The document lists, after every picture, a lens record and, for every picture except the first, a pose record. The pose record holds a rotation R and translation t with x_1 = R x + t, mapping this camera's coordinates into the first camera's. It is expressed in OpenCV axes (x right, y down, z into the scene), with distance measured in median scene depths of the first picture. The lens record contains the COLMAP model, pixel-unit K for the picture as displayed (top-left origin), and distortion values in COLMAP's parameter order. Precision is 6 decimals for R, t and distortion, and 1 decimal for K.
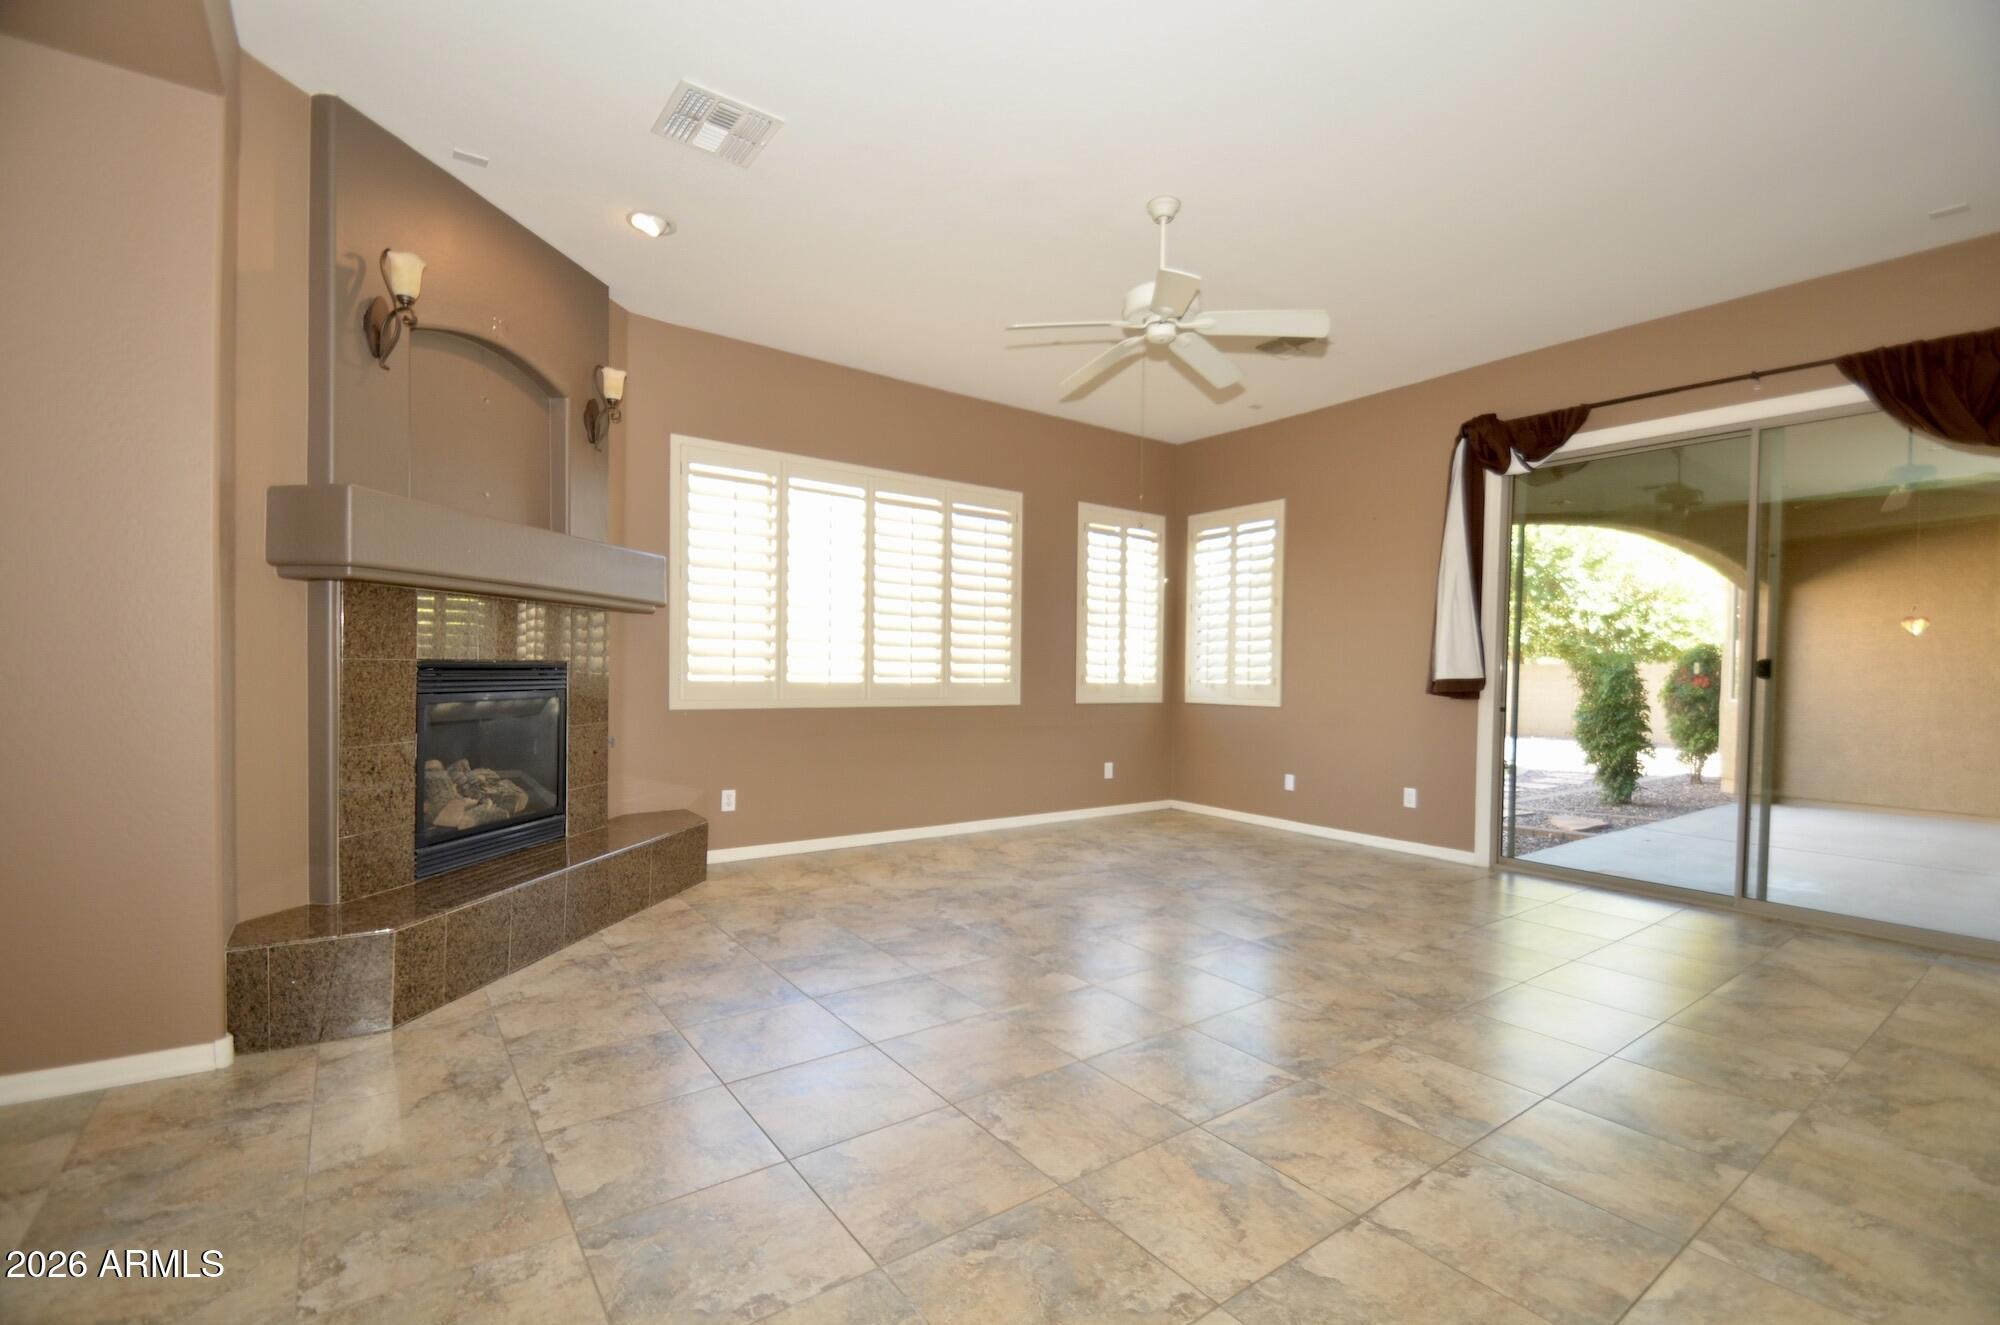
lens RADIAL K [[876.6, 0, 1024.2], [0, 876.6, 701.0], [0, 0, 1]] dist [-0.000656, -0.003345]
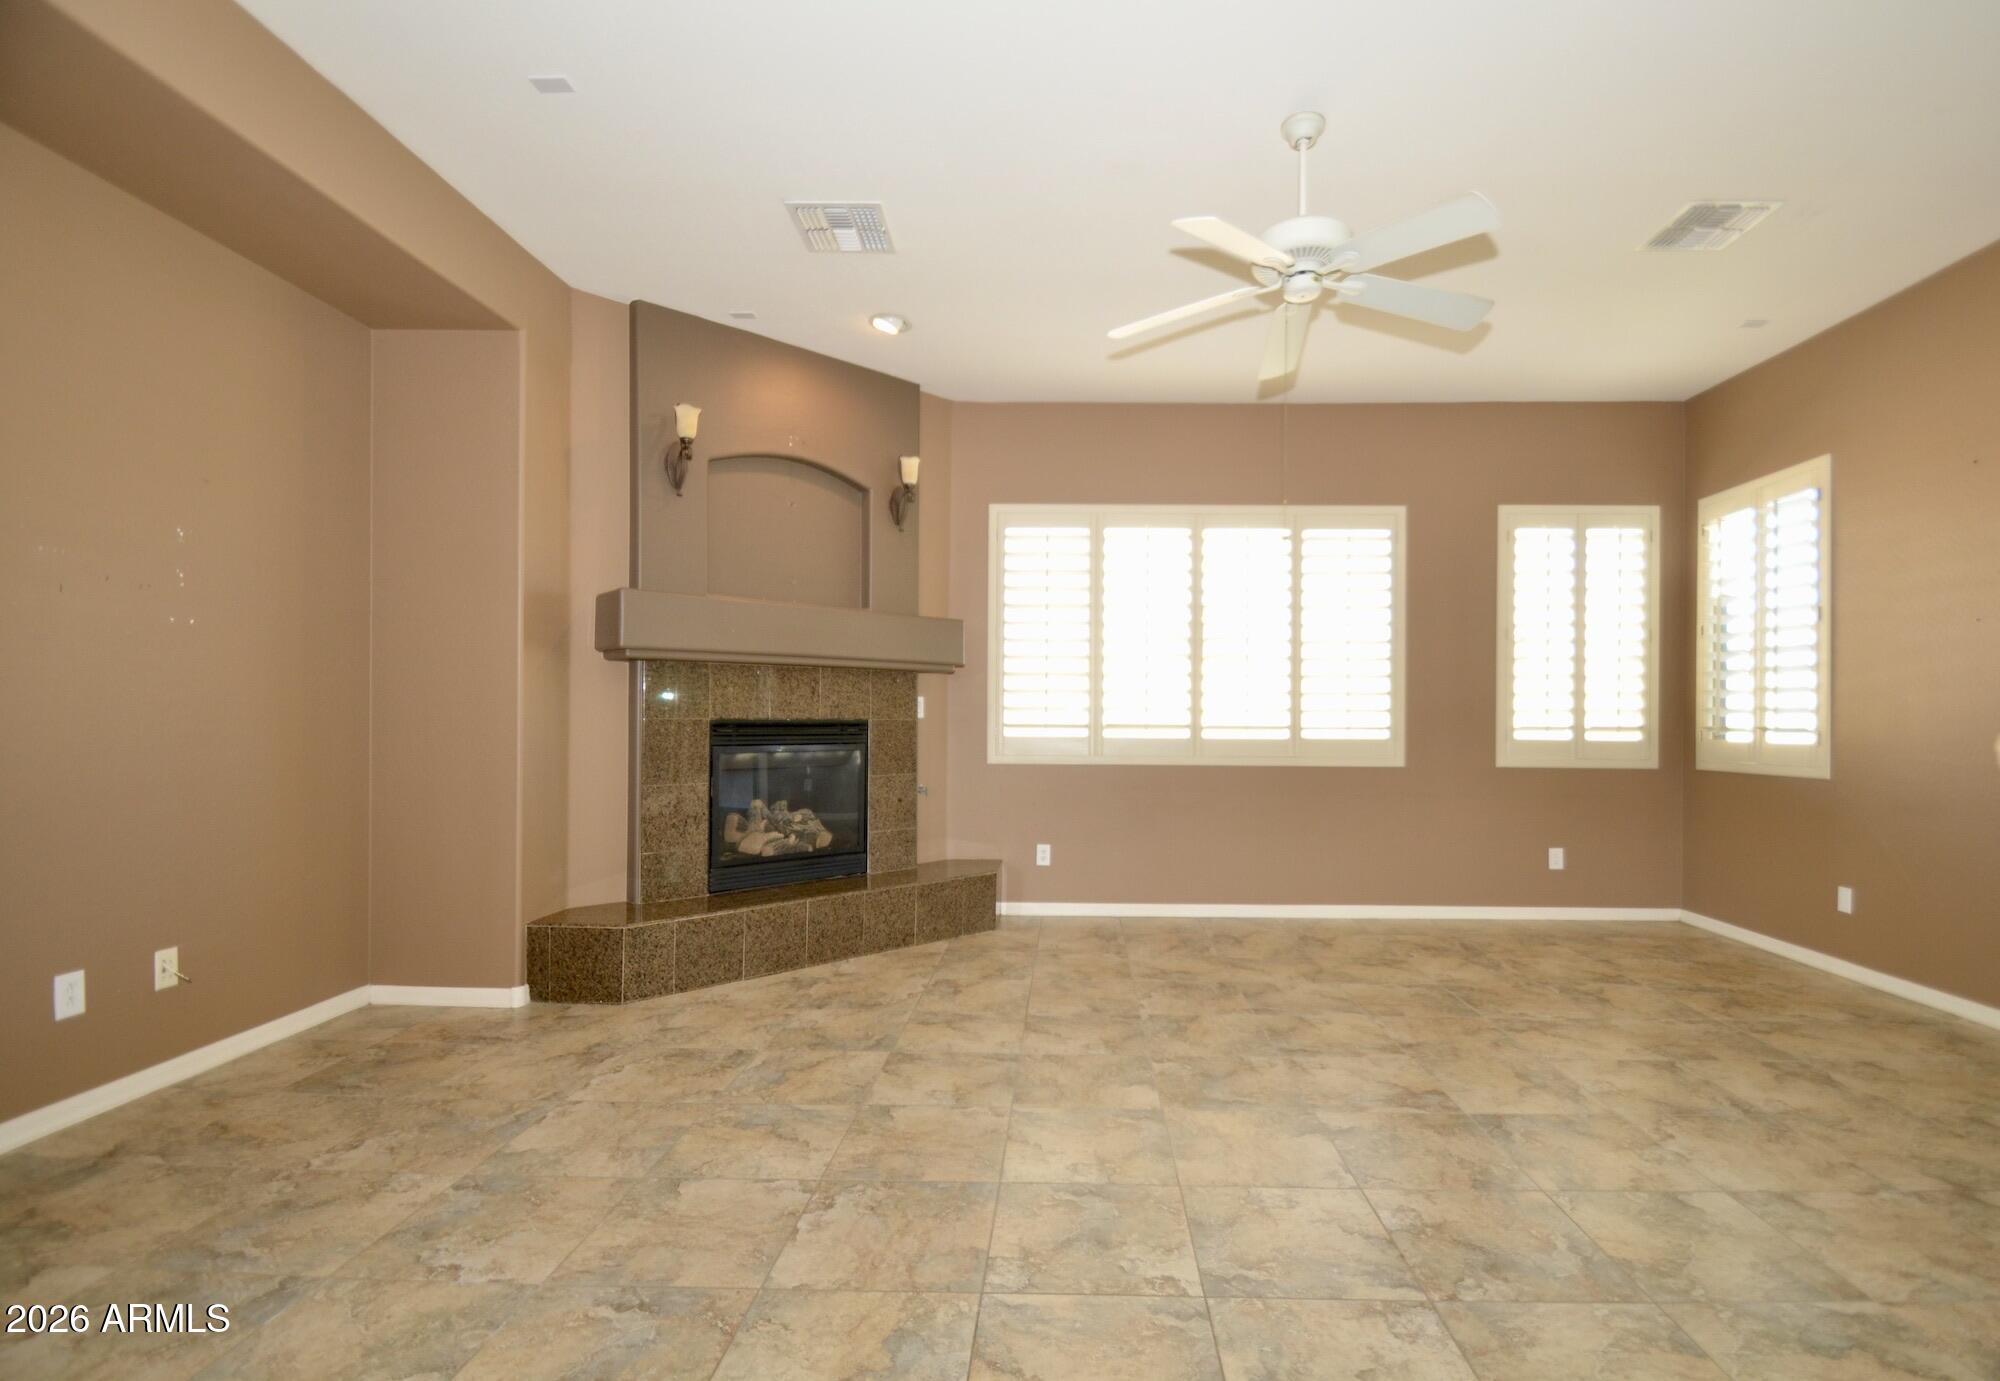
lens RADIAL K [[931.6, 0, 1051.9], [0, 931.6, 732.4], [0, 0, 1]] dist [0.000586, -0.000980]
pose [[0.788328, -0.002120, -0.615252, 0.466274], [-0.015571, 0.999605, -0.023395, -0.003434], [0.615058, 0.028023, 0.787984, 0.215532]]
